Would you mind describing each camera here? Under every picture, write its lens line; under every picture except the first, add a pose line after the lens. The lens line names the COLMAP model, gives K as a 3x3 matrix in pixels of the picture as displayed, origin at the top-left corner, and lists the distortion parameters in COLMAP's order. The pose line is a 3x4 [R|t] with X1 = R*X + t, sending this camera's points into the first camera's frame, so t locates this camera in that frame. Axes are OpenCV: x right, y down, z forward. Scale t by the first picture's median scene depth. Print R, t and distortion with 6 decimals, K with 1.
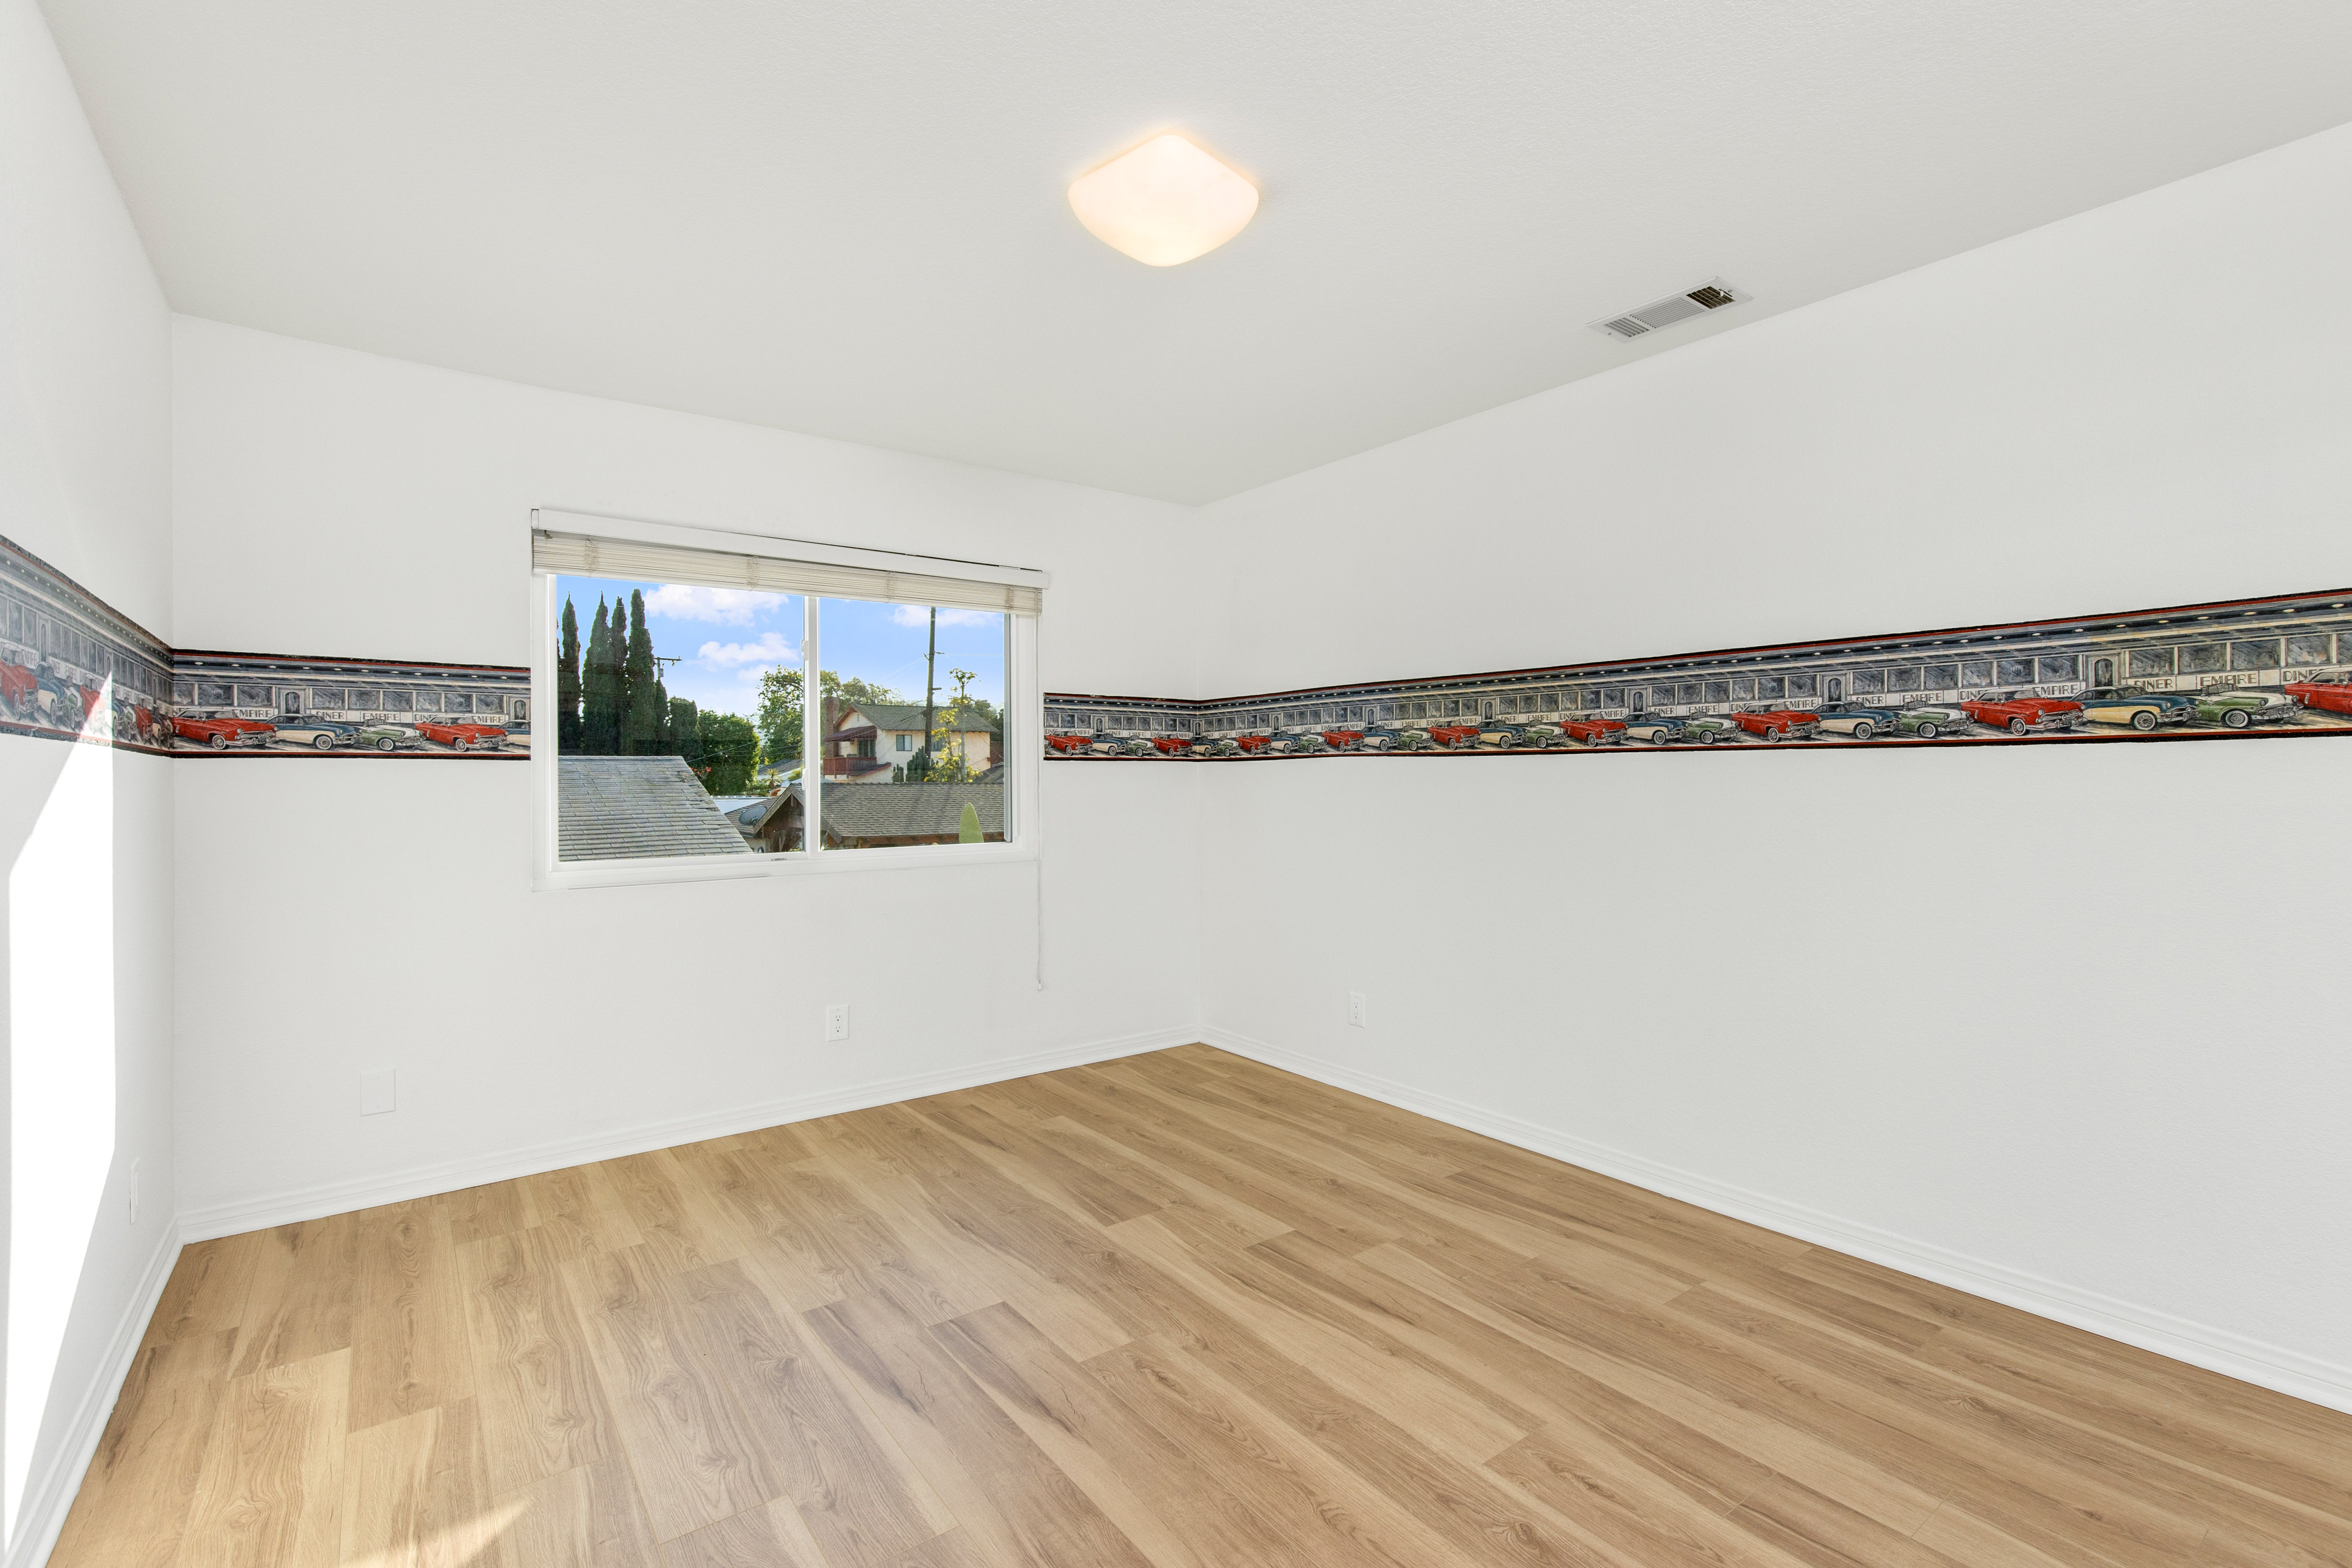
lens RADIAL K [[1064.4, 0, 1178.7], [0, 1064.4, 784.2], [0, 0, 1]] dist [0.004541, -0.000065]
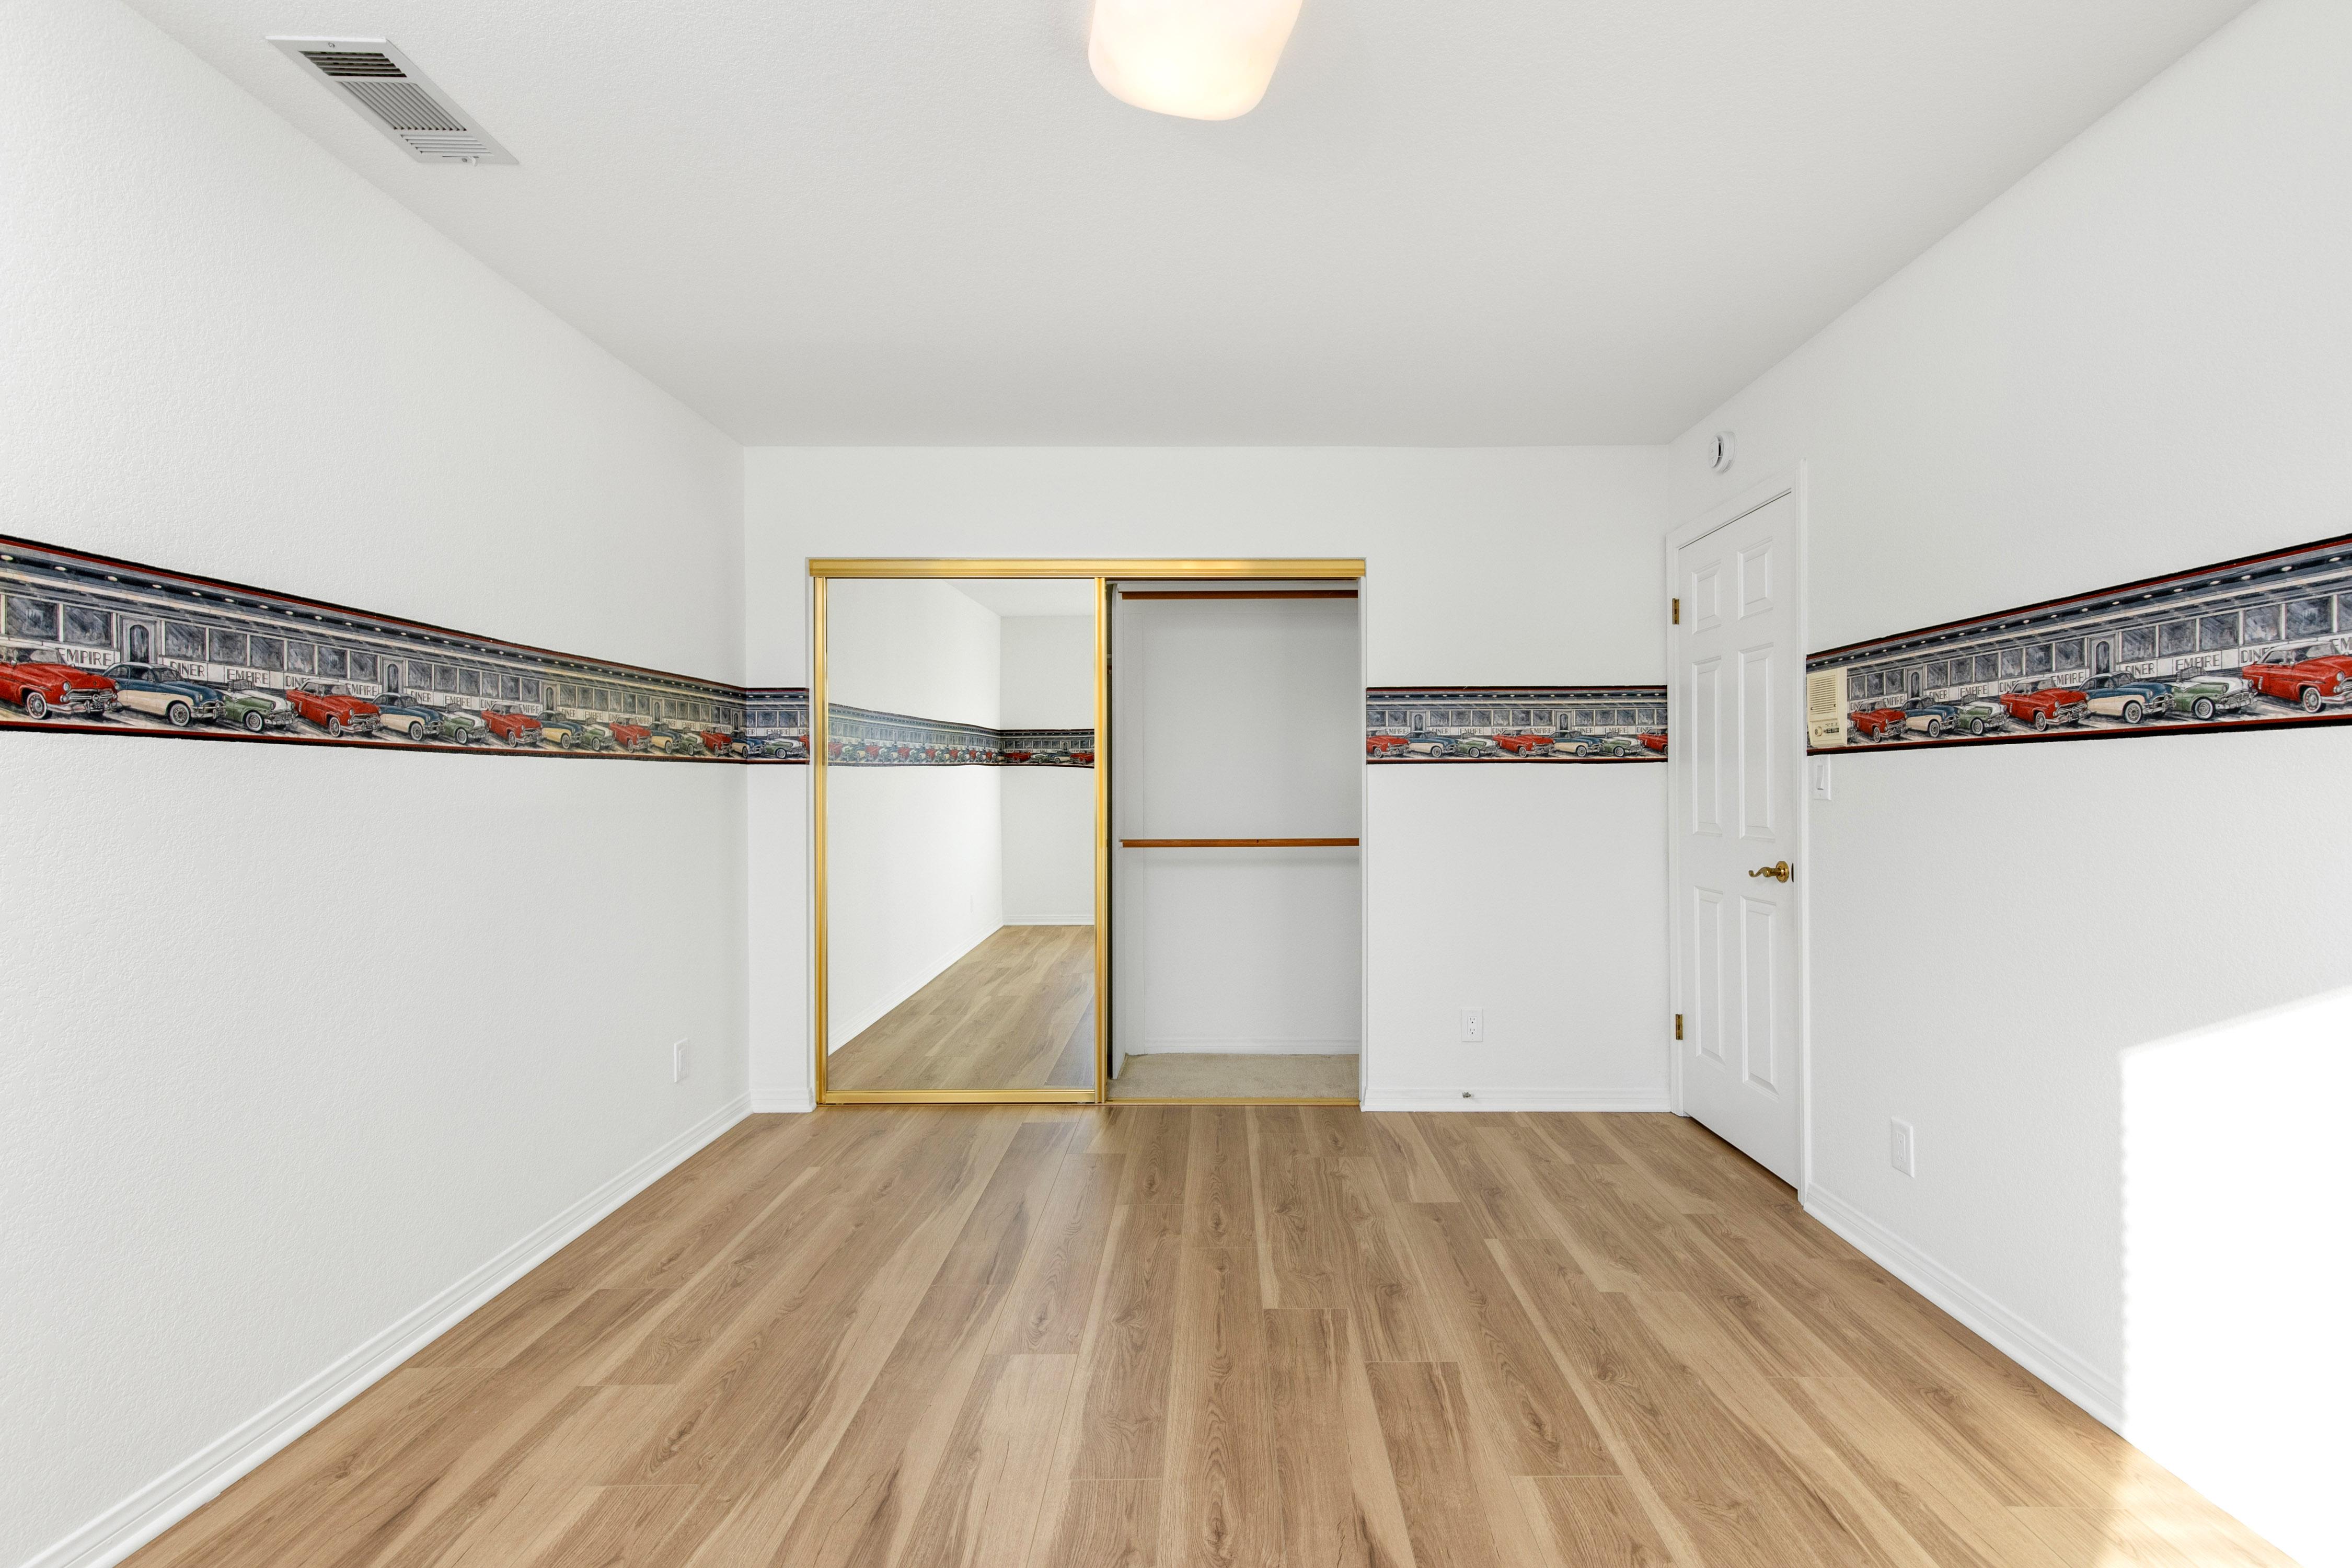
lens RADIAL K [[1064.4, 0, 1241.0], [0, 1064.4, 777.8], [0, 0, 1]] dist [0.004541, -0.000065]
pose [[-0.814025, 0.013044, 0.580684, -0.480532], [0.011590, 0.999914, -0.006214, 0.000815], [-0.580715, 0.001672, -0.814105, 1.581898]]
